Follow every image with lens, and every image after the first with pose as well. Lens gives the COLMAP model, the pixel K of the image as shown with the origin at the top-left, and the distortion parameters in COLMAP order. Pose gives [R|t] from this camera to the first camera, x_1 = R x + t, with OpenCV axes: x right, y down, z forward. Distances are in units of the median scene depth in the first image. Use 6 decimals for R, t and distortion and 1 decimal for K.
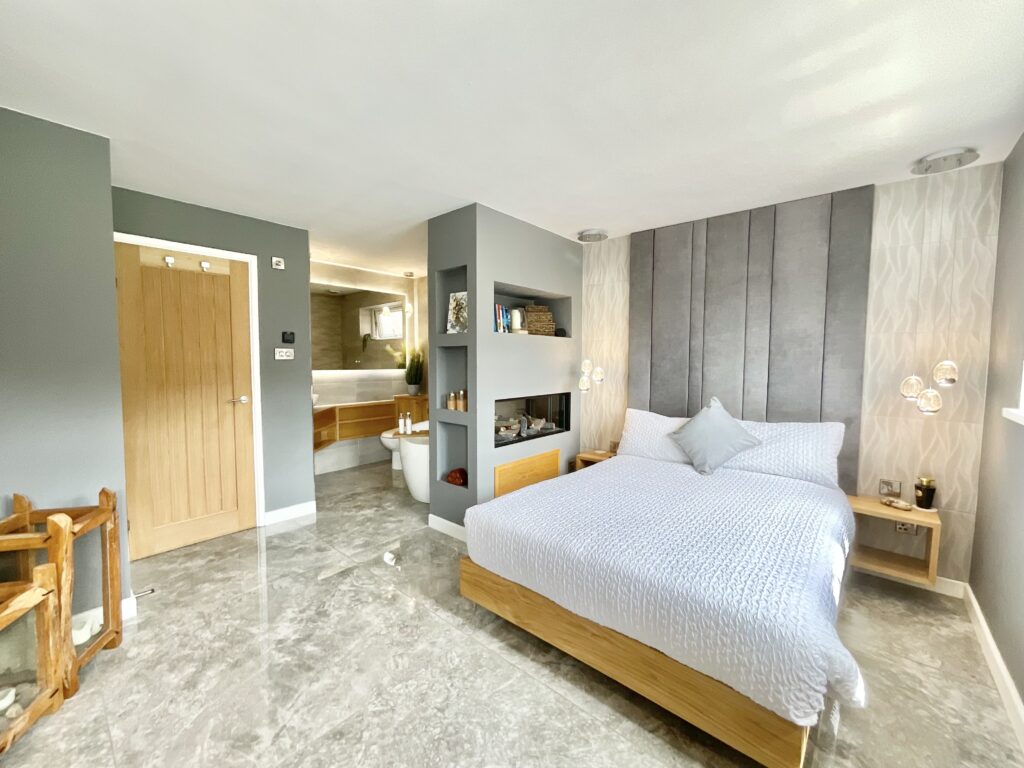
lens RADIAL K [[415.9, 0, 507.9], [0, 415.9, 382.5], [0, 0, 1]] dist [-0.000833, -0.000483]
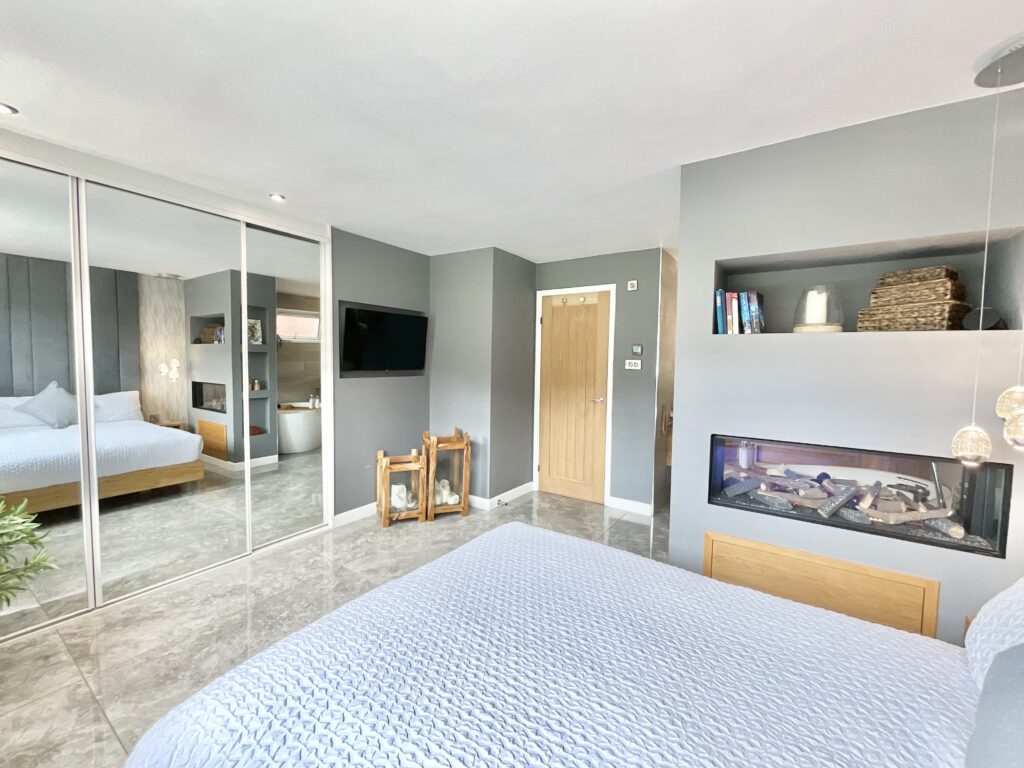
lens RADIAL K [[415.9, 0, 508.7], [0, 415.9, 382.9], [0, 0, 1]] dist [-0.000833, -0.000483]
pose [[0.124820, 0.050926, -0.990872, 0.597603], [-0.070498, 0.996613, 0.042340, -0.047334], [0.989672, 0.064570, 0.127987, 0.574950]]
